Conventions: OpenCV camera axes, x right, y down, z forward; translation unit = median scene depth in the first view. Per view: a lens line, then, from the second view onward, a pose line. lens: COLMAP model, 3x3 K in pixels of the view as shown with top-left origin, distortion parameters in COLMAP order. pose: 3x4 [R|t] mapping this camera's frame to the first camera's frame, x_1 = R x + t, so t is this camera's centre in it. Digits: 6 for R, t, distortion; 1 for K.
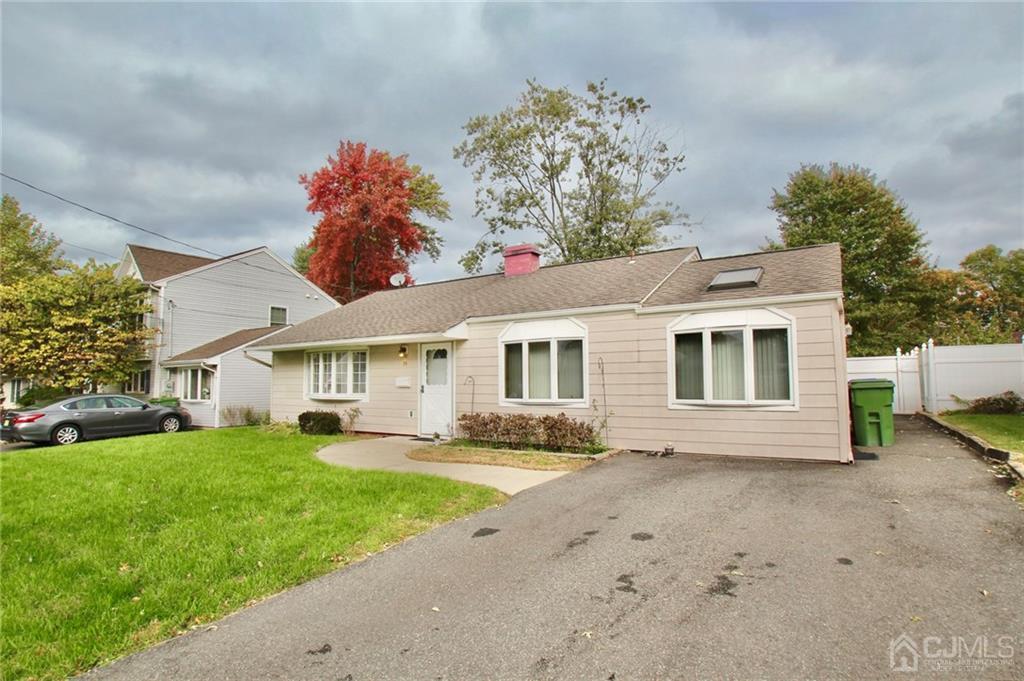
lens RADIAL K [[526.8, 0, 510.6], [0, 526.8, 342.2], [0, 0, 1]] dist [-0.034519, 0.007814]
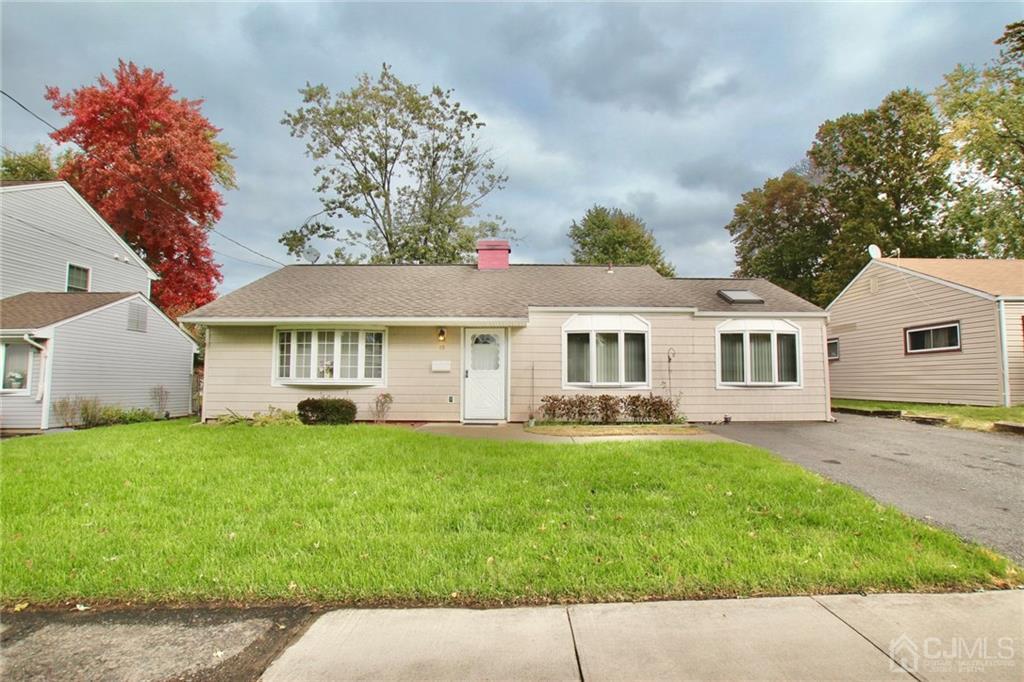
lens RADIAL K [[526.8, 0, 513.5], [0, 526.8, 345.2], [0, 0, 1]] dist [-0.034519, 0.007814]
pose [[0.841215, 0.051811, 0.538213, -0.589915], [-0.052123, 0.998533, -0.014657, 0.042749], [-0.538183, -0.015723, 0.842681, 0.109145]]
